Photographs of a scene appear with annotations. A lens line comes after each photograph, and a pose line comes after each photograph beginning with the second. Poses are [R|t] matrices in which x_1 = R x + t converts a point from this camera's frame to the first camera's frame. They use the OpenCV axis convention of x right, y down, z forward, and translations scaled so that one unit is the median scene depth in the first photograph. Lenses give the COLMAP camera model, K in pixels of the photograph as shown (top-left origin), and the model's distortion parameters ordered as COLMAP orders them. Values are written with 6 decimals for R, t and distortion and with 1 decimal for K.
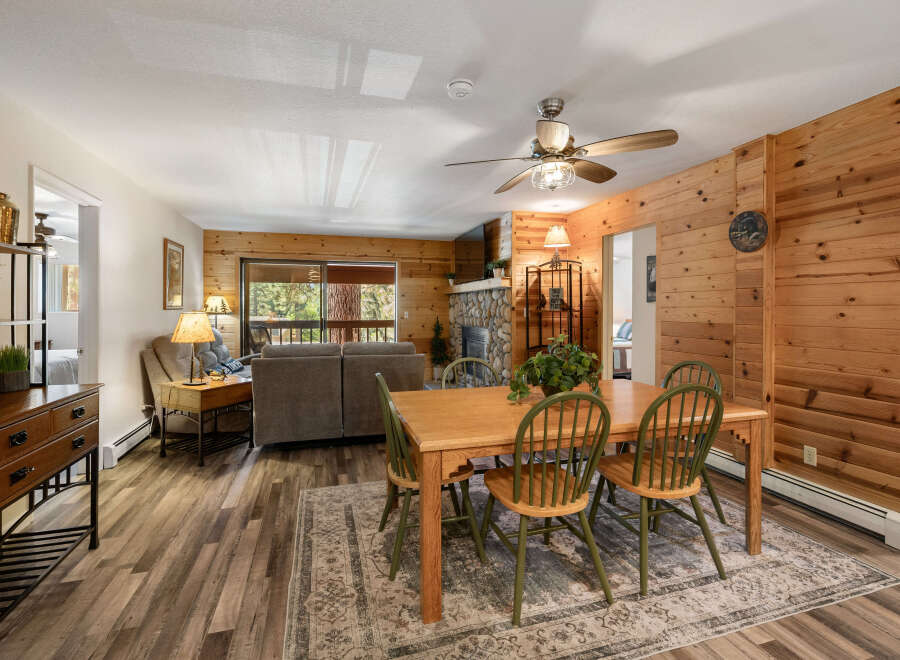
lens RADIAL K [[420.3, 0, 440.4], [0, 420.3, 309.0], [0, 0, 1]] dist [0.001901, 0.000859]
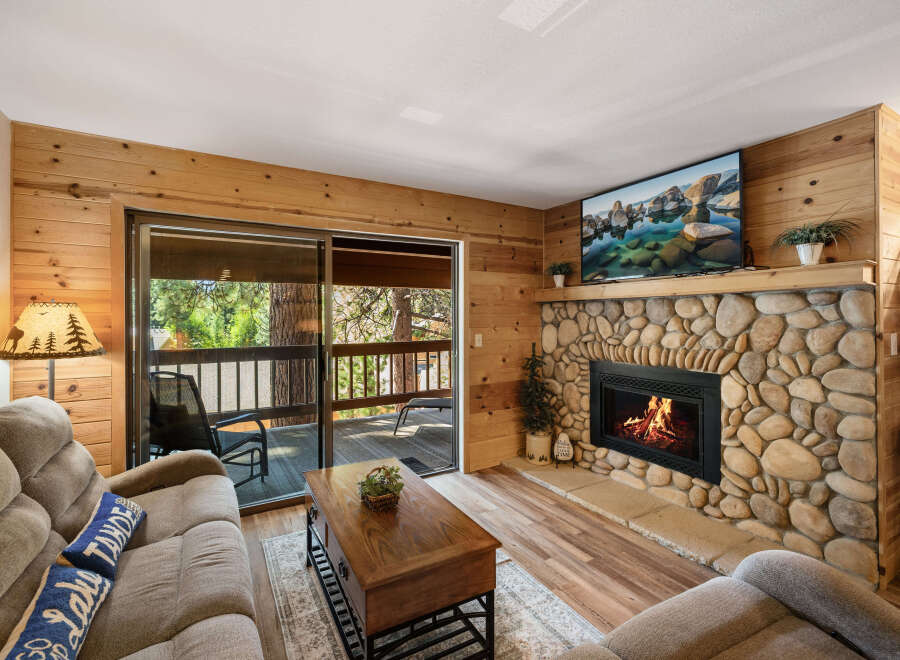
lens RADIAL K [[420.3, 0, 444.8], [0, 420.3, 317.1], [0, 0, 1]] dist [0.001901, 0.000859]
pose [[0.972980, -0.004893, 0.230838, -0.278502], [0.005532, 0.999982, -0.002125, -0.017247], [-0.230824, 0.003345, 0.972990, 0.550278]]
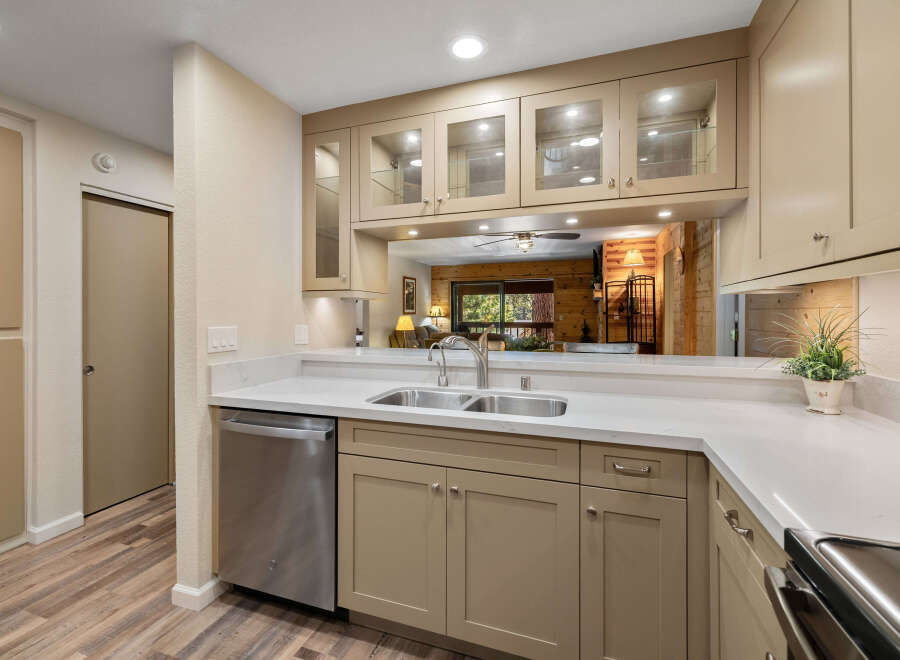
lens RADIAL K [[420.3, 0, 445.4], [0, 420.3, 312.4], [0, 0, 1]] dist [0.001901, 0.000859]
pose [[0.813647, -0.005254, -0.581336, 0.434823], [0.006720, 0.999977, 0.000368, -0.006209], [0.581321, -0.004206, 0.813663, -0.307938]]
